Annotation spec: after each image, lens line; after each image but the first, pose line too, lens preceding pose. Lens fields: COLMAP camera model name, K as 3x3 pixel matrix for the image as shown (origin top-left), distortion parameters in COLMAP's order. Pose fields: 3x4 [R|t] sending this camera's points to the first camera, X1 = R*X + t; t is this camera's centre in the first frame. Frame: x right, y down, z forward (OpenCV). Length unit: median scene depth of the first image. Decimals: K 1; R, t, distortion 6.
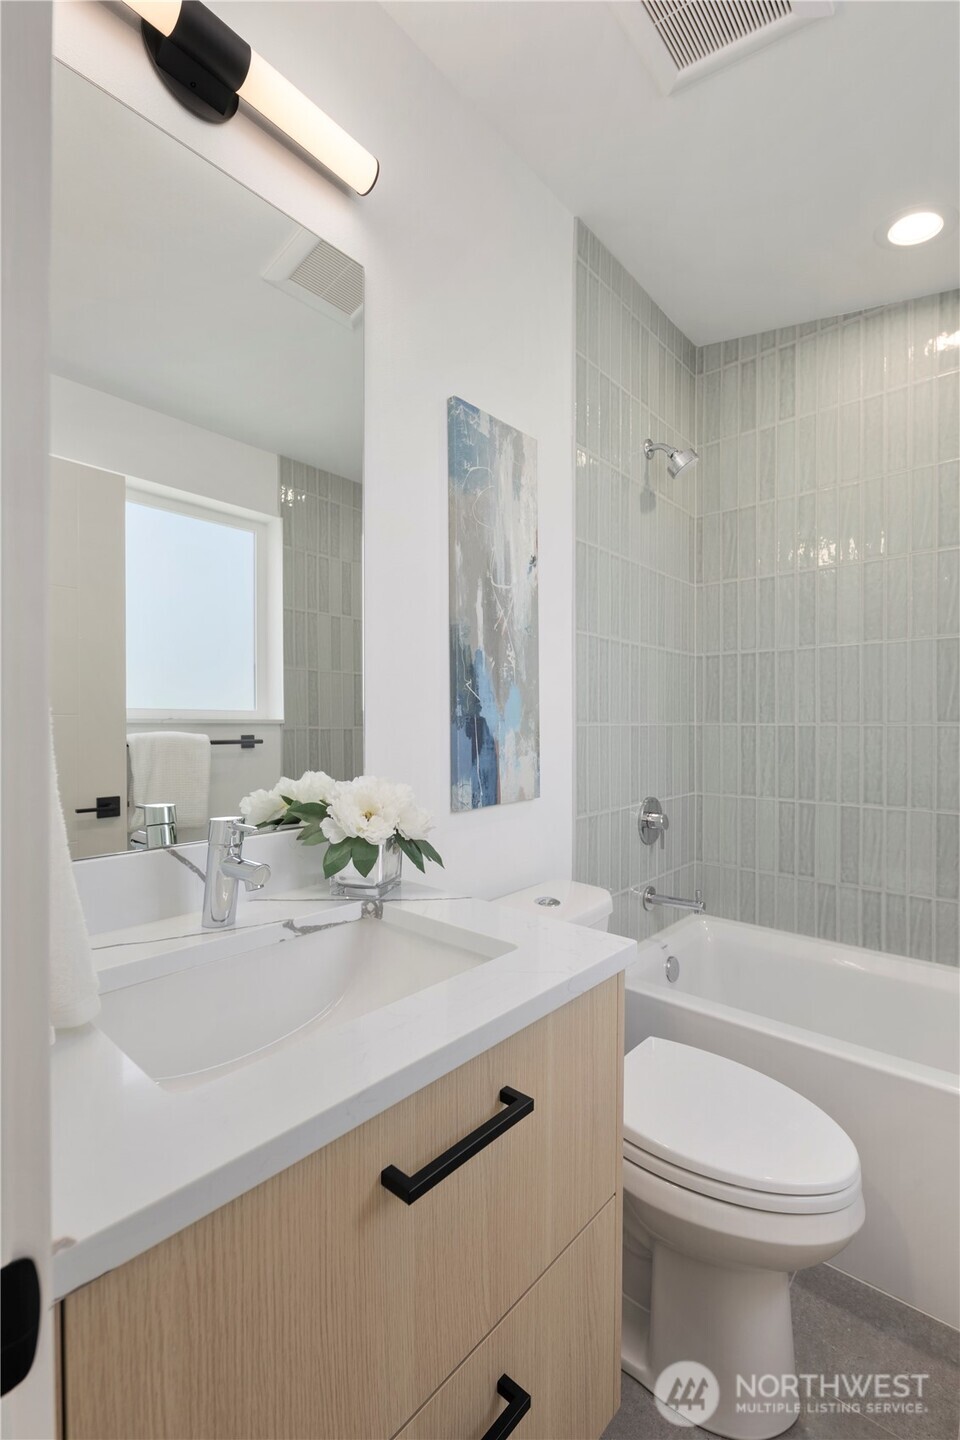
lens RADIAL K [[630.8, 0, 472.9], [0, 630.8, 725.9], [0, 0, 1]] dist [0.000720, -0.000289]
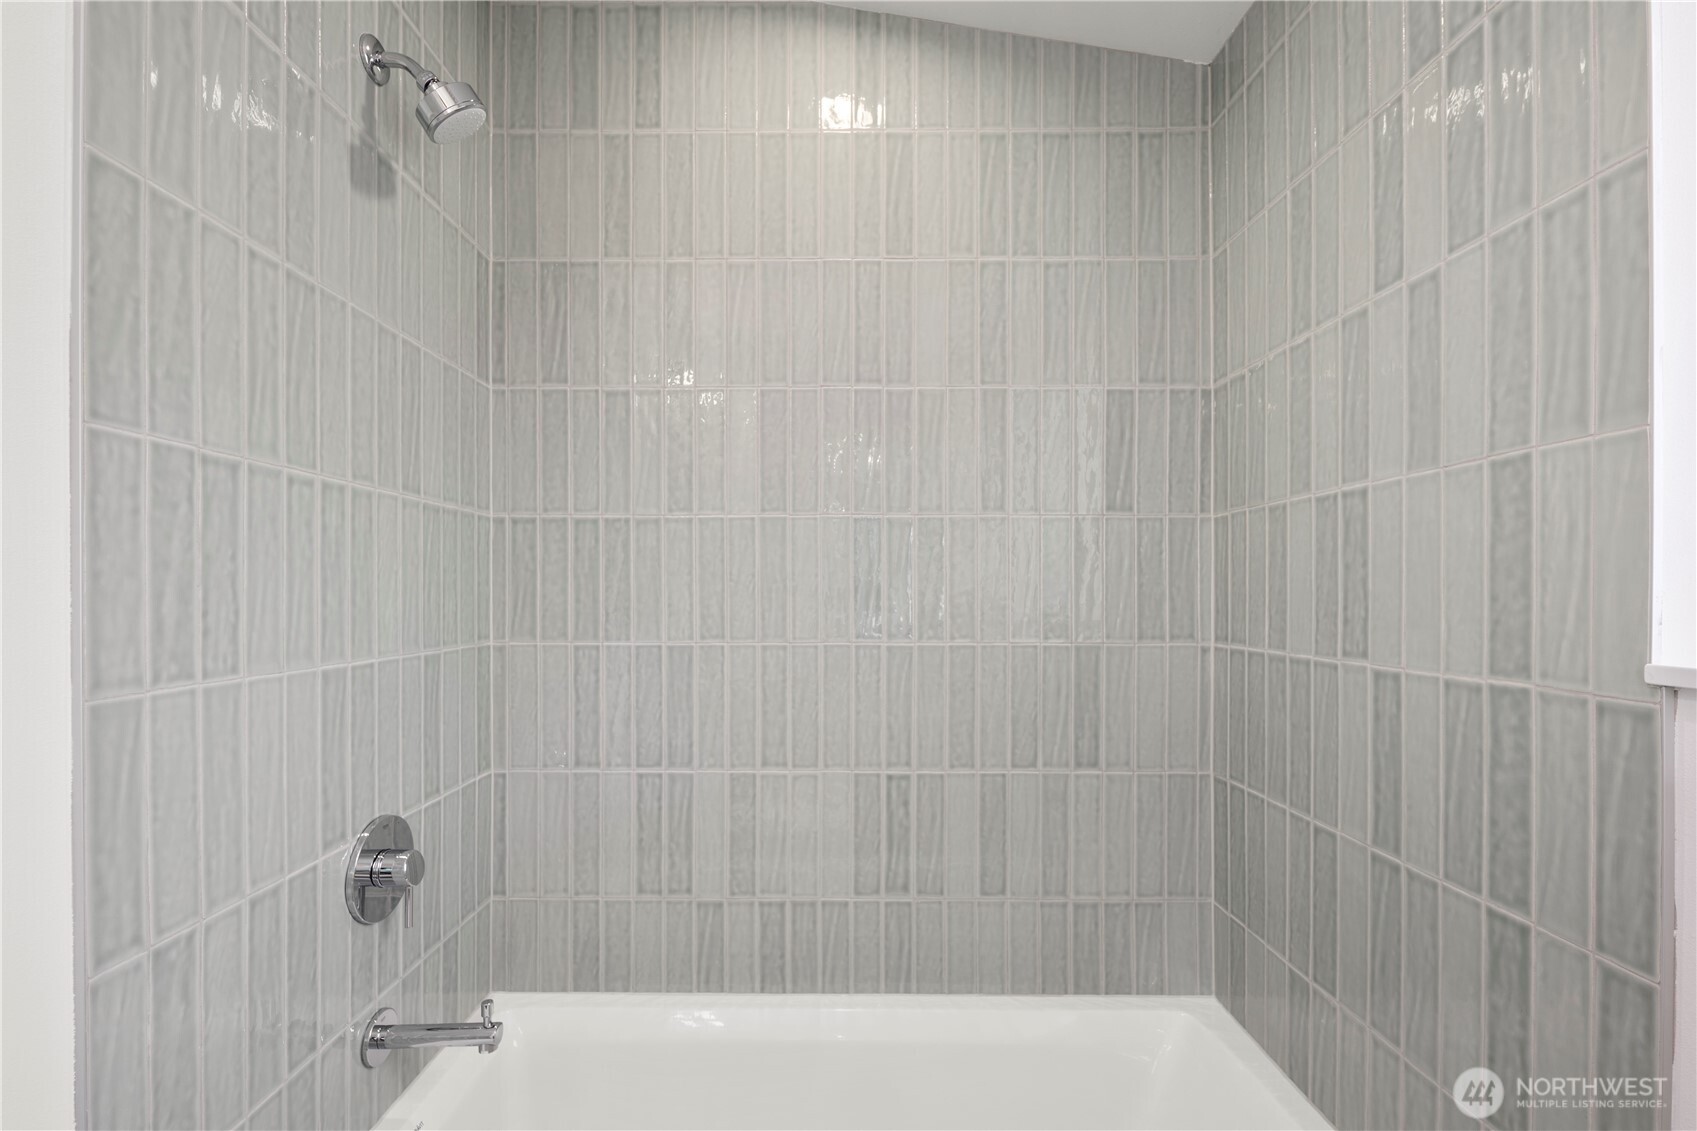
lens RADIAL K [[763.3, 0, 842.1], [0, 763.3, 592.9], [0, 0, 1]] dist [0.001235, -0.000066]
pose [[0.743157, 0.000811, 0.669116, 0.165447], [0.004521, 0.999970, -0.006233, -0.048372], [-0.669102, 0.007657, 0.743131, 0.375225]]
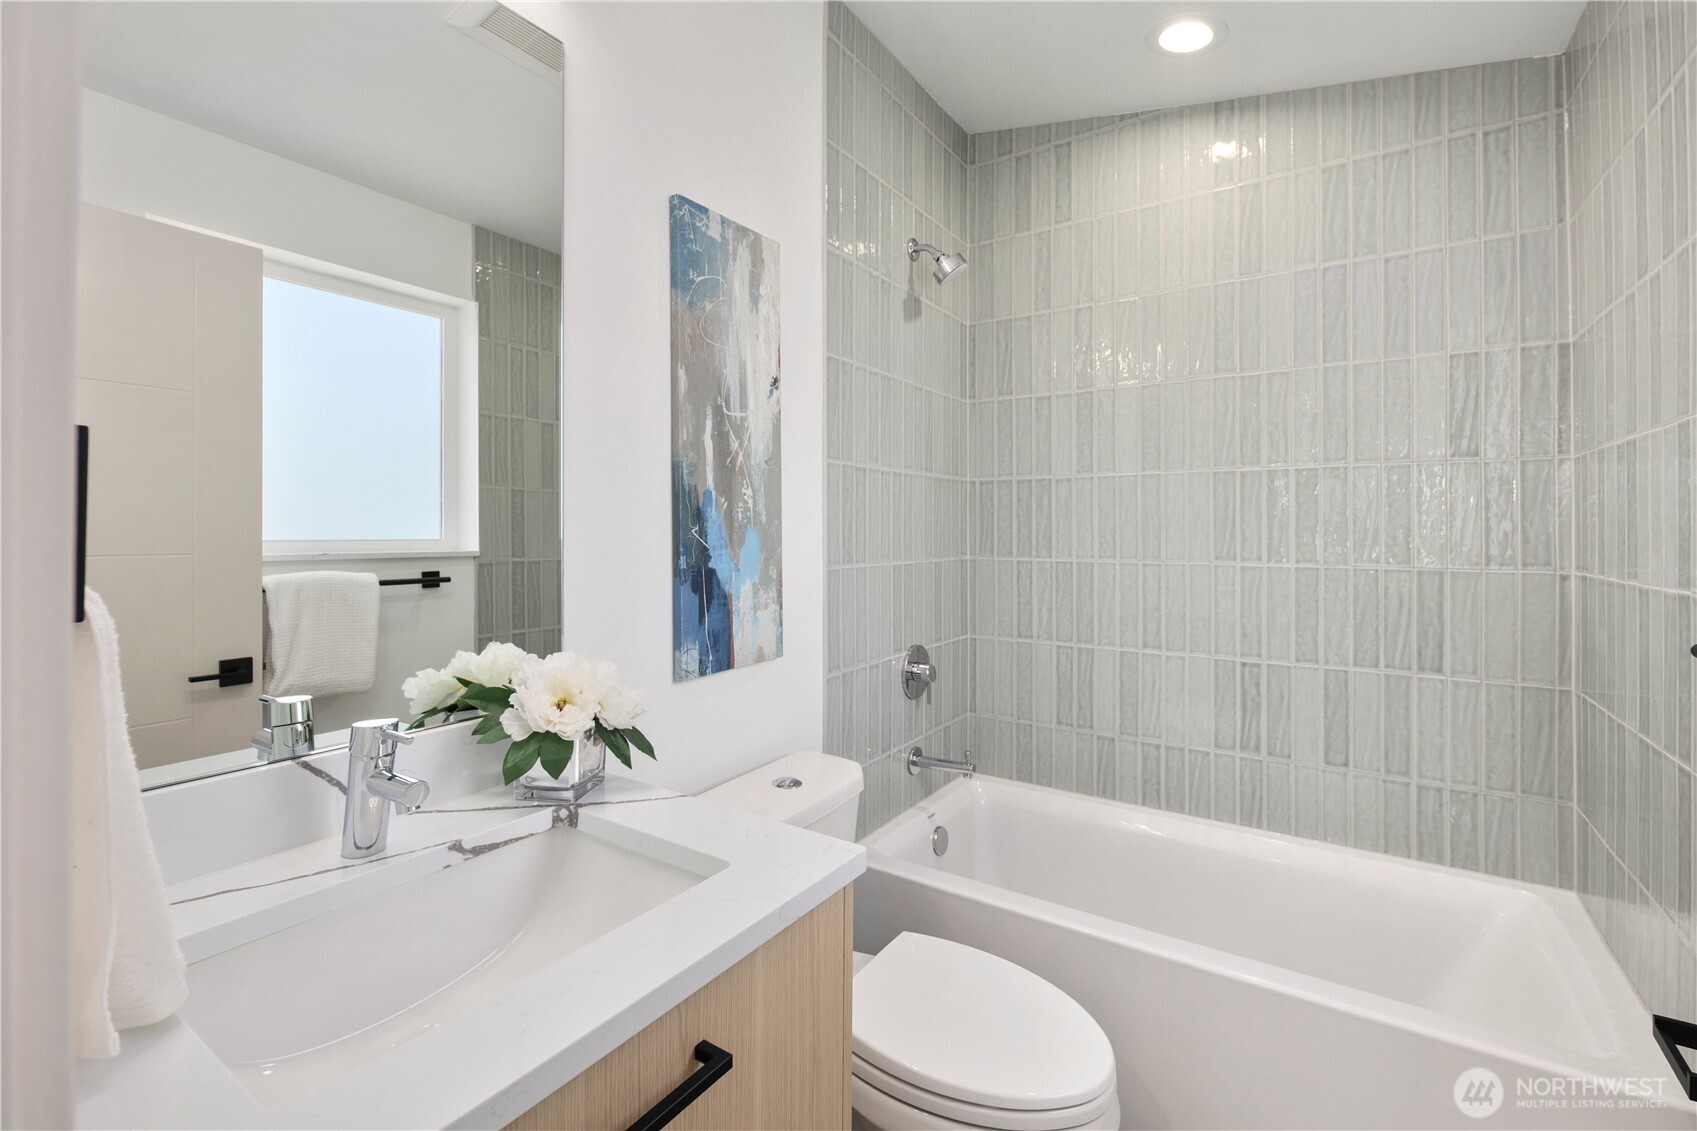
lens RADIAL K [[750.5, 0, 834.2], [0, 750.5, 527.7], [0, 0, 1]] dist [0.000629, -0.000006]
pose [[0.990882, 0.001141, 0.134725, 0.029683], [0.000144, 0.999955, -0.009531, -0.041744], [-0.134730, 0.009464, 0.990837, -0.019883]]
